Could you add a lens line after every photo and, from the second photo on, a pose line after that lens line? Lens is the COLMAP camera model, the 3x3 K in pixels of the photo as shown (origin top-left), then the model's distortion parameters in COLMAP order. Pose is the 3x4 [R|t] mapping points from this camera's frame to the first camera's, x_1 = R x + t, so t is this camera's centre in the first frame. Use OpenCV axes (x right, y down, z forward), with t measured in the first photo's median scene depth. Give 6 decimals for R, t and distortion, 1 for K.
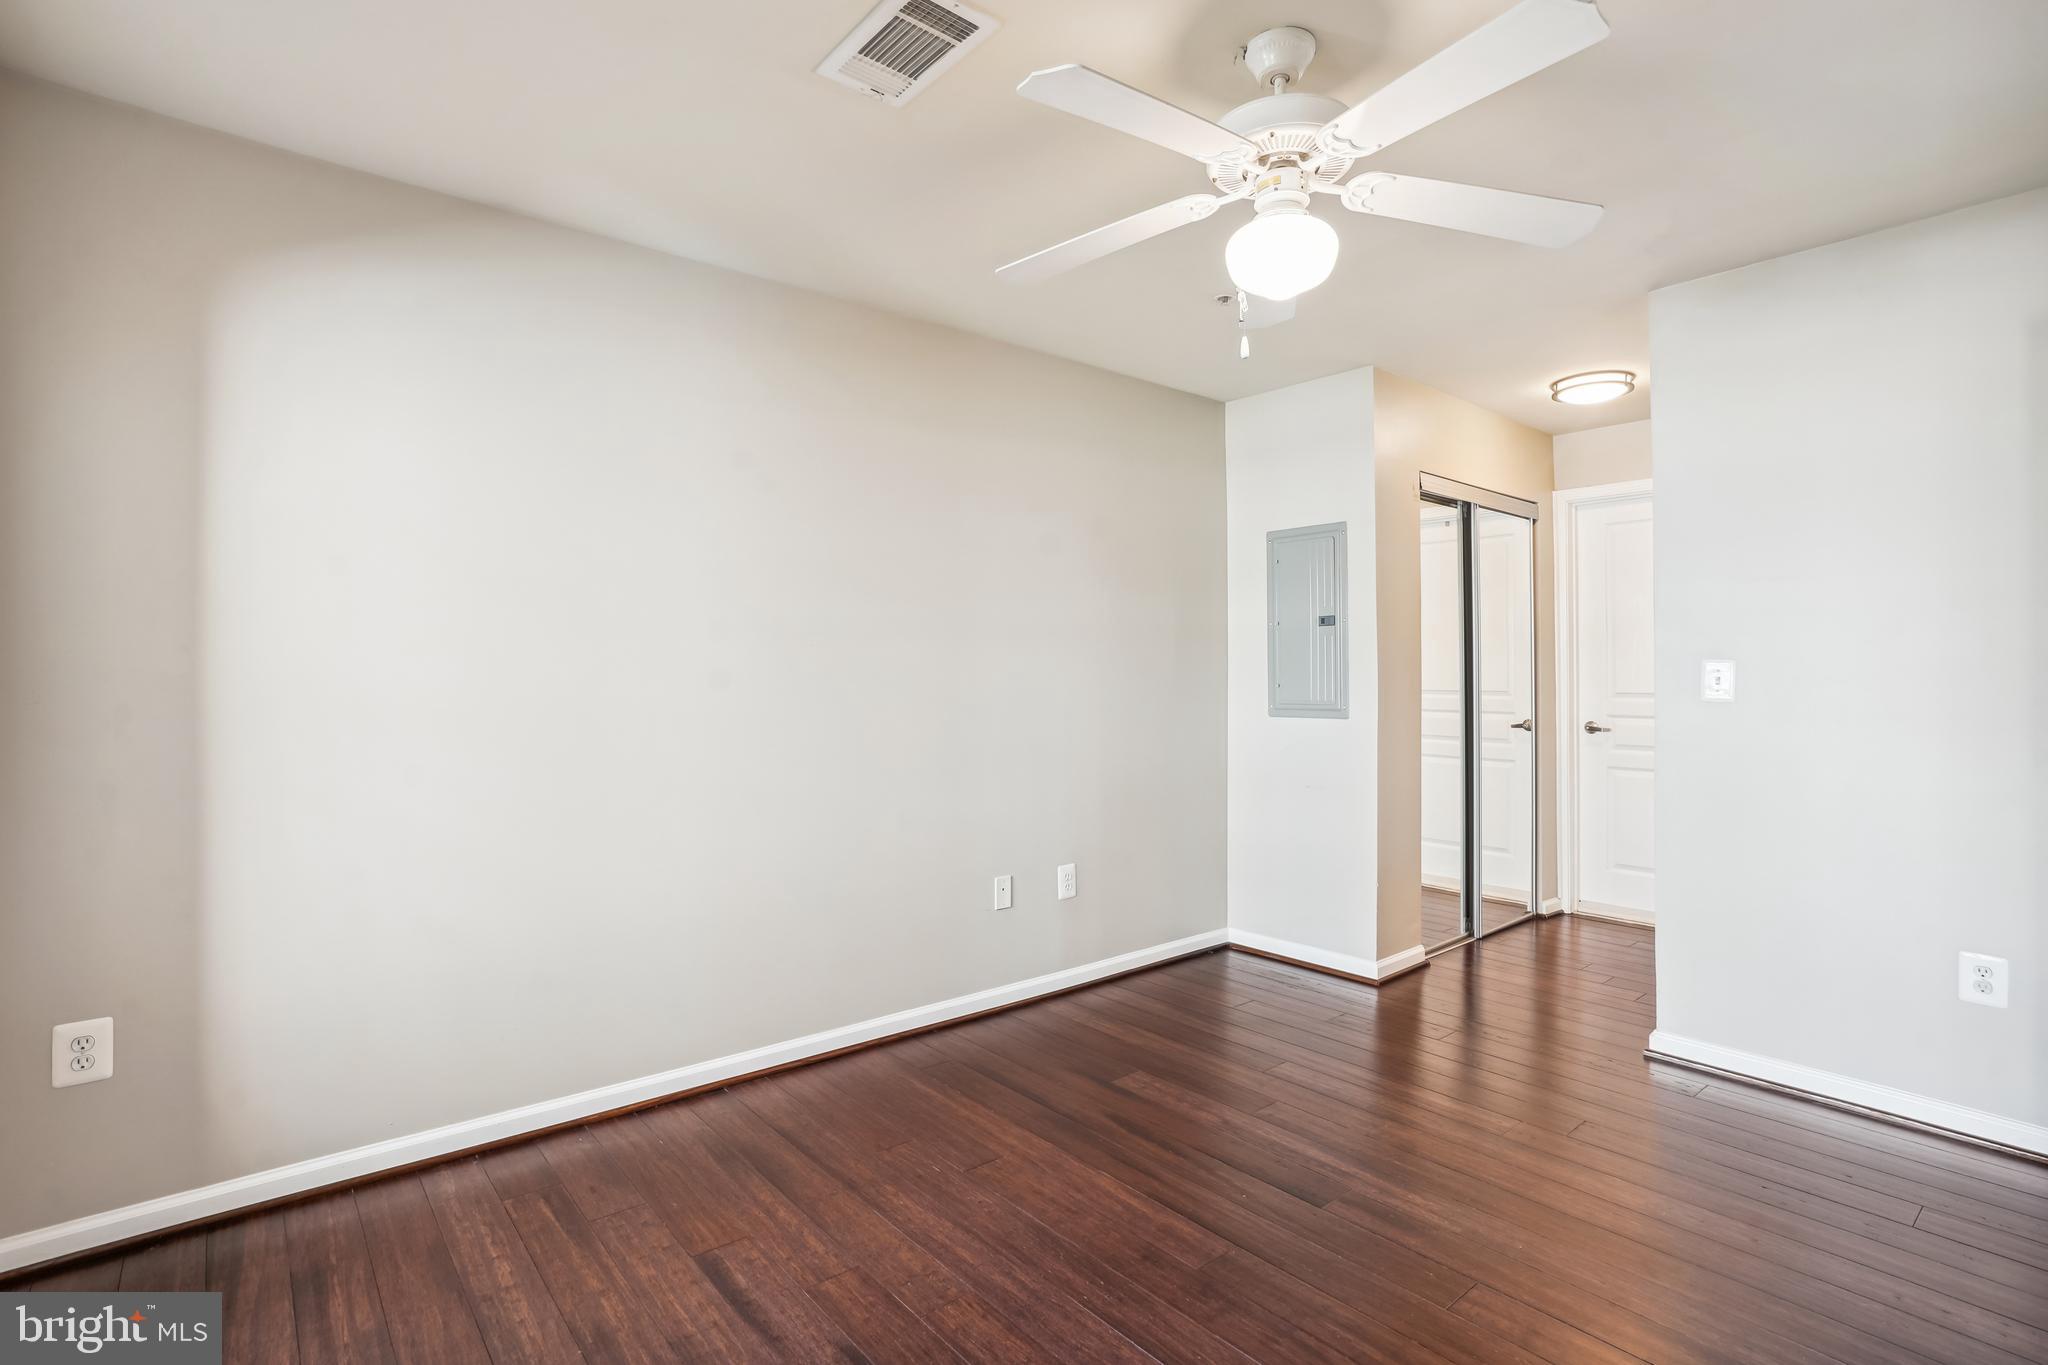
lens RADIAL K [[982.2, 0, 1024.3], [0, 982.2, 677.1], [0, 0, 1]] dist [-0.039780, 0.020903]
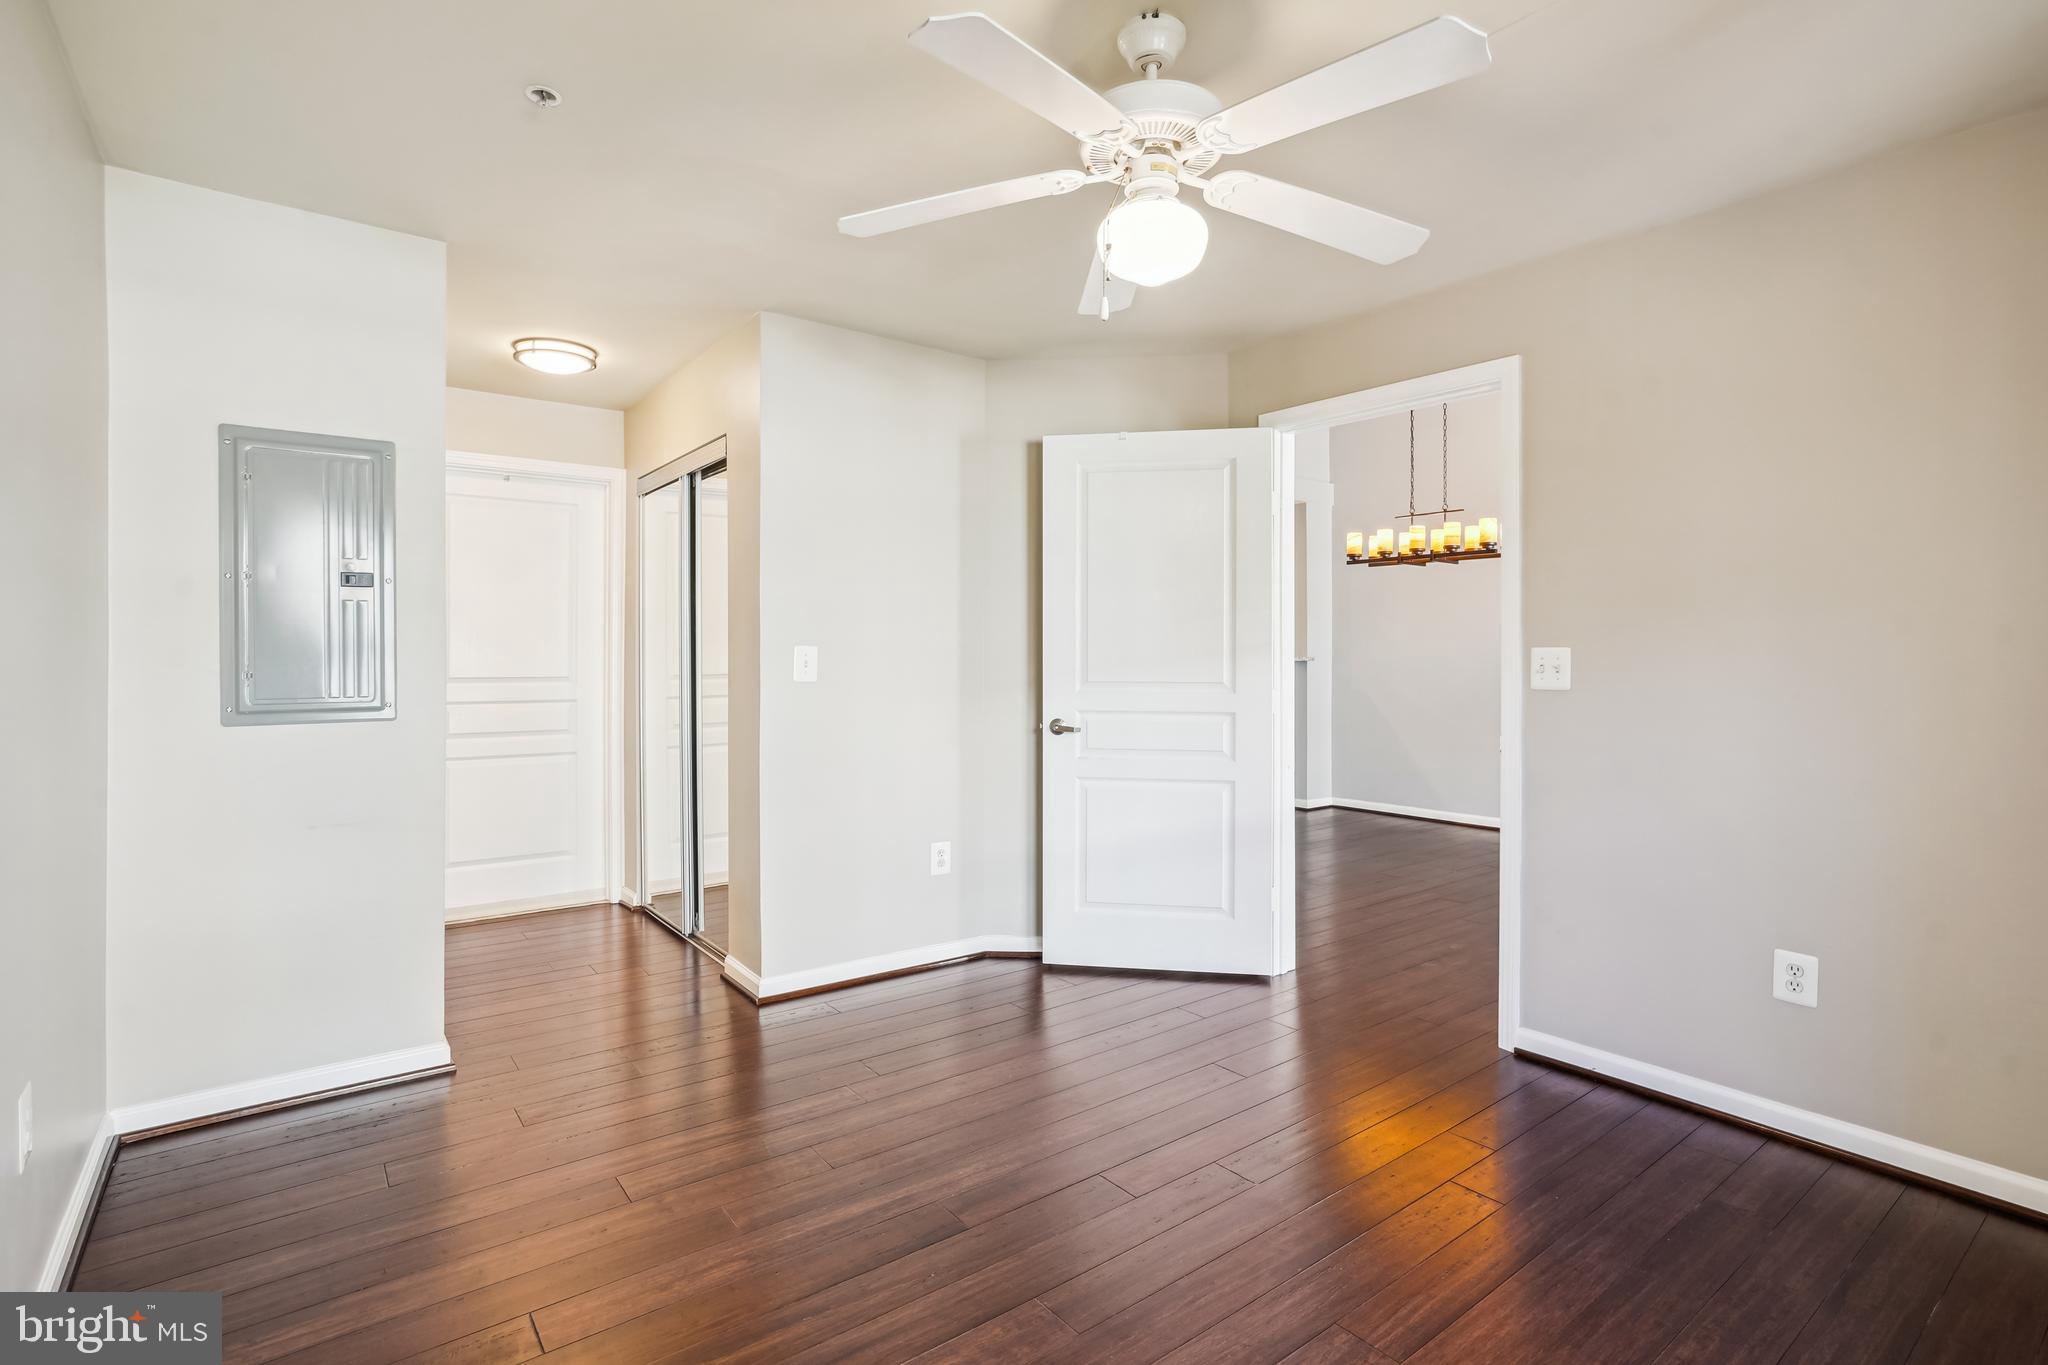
lens RADIAL K [[953.3, 0, 1015.7], [0, 953.3, 677.3], [0, 0, 1]] dist [-0.001288, -0.000164]
pose [[0.068827, -0.007501, 0.997600, -0.489001], [0.005338, 0.999960, 0.007151, 0.012968], [-0.997614, 0.004833, 0.068864, 0.736095]]
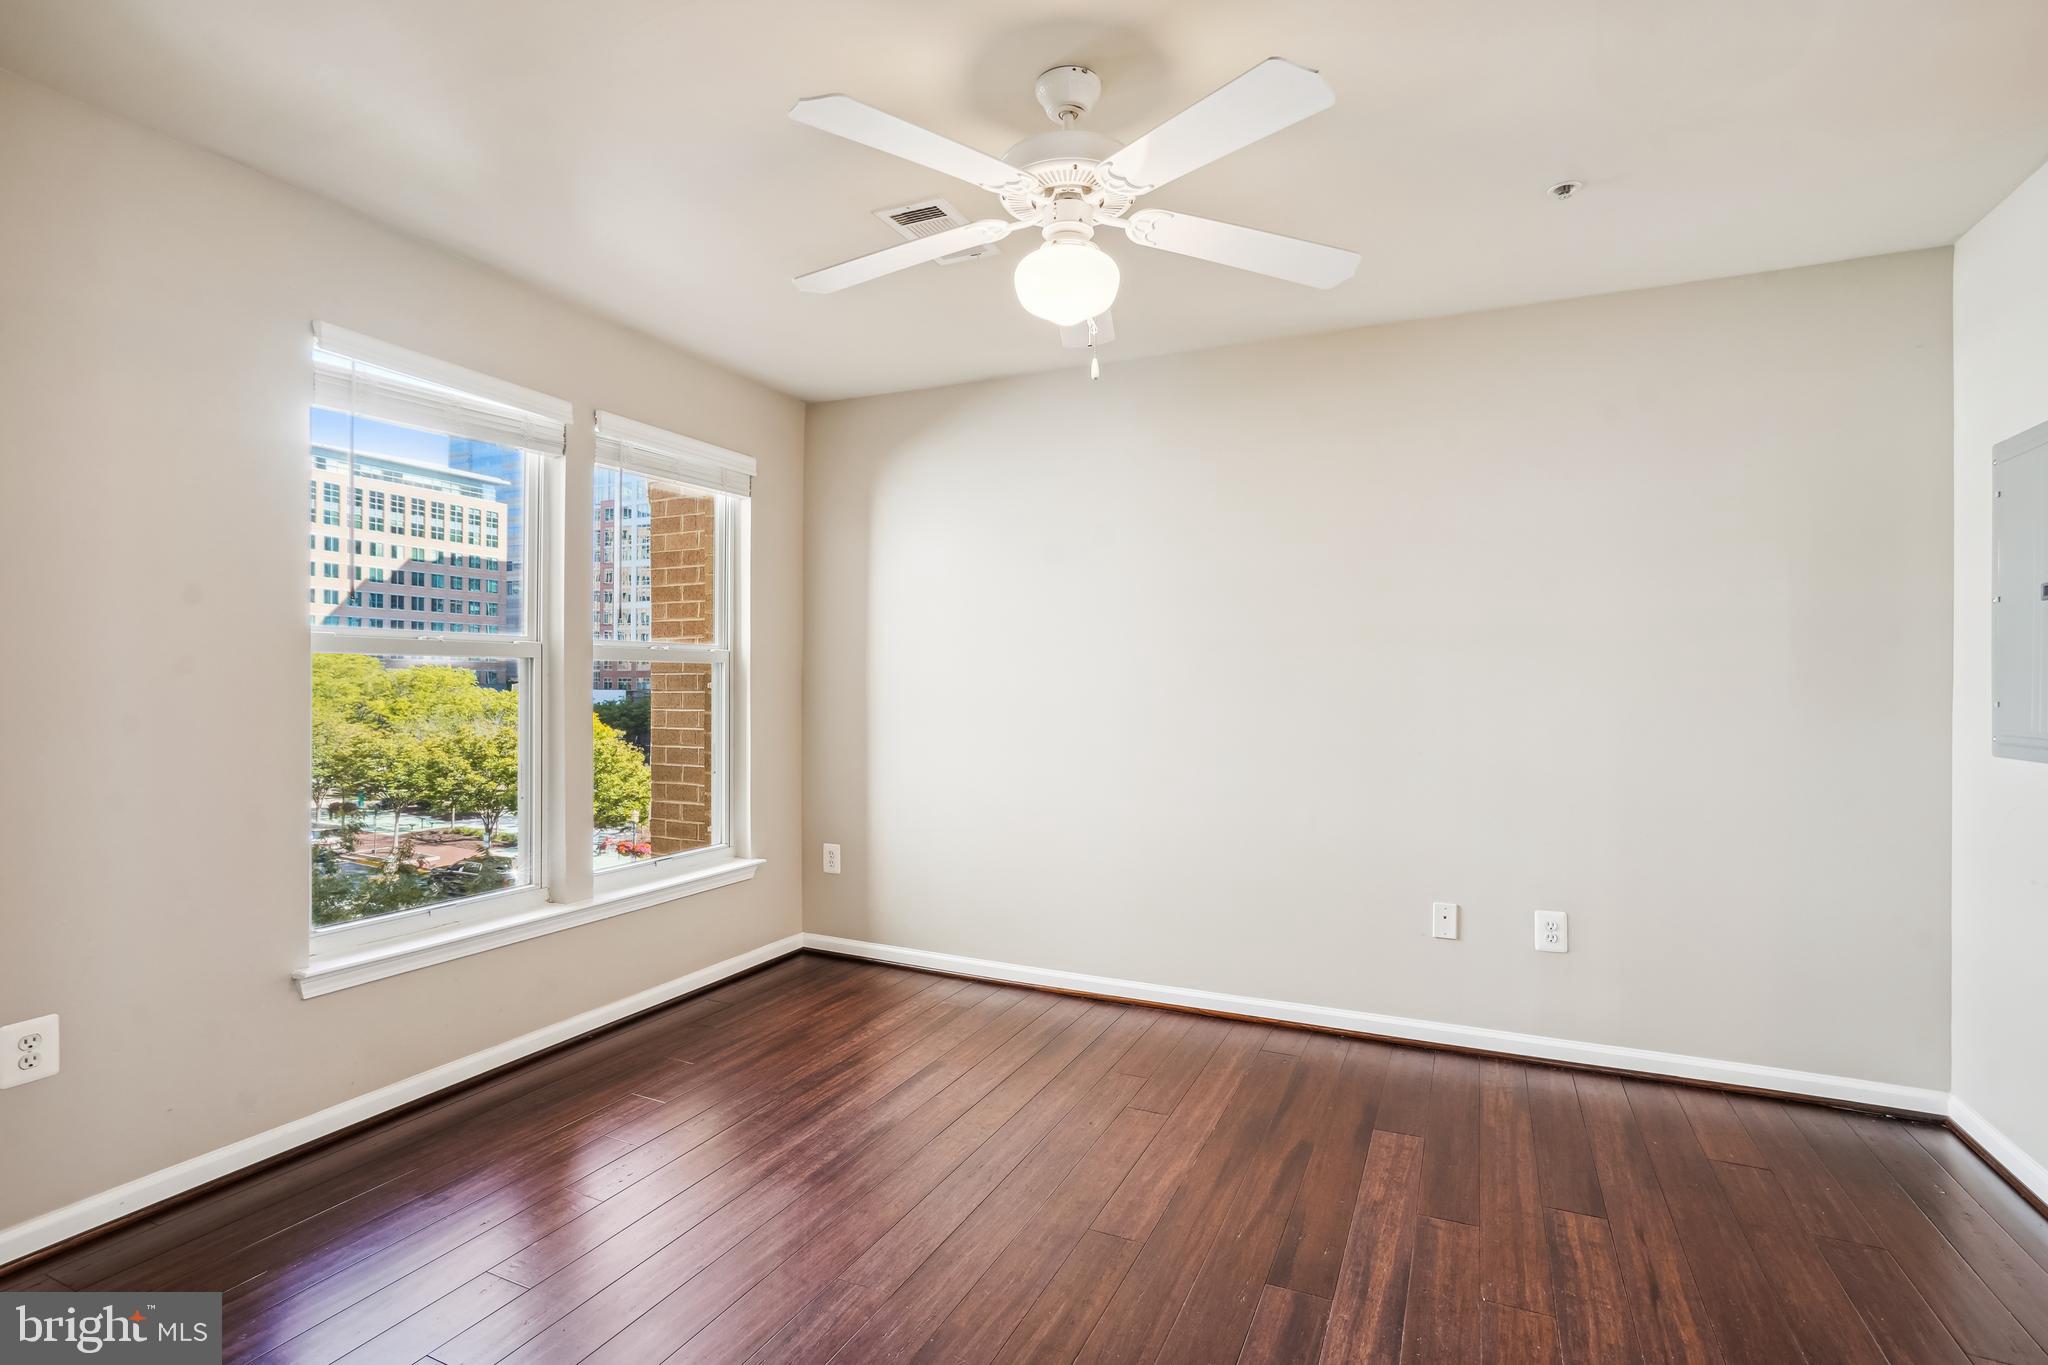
lens RADIAL K [[991.3, 0, 1020.6], [0, 991.3, 661.3], [0, 0, 1]] dist [-0.044481, 0.027487]
pose [[0.420793, -0.012703, -0.907068, 0.846455], [-0.004166, 0.999864, -0.015935, -0.007125], [0.907147, 0.010484, 0.420683, 0.336038]]
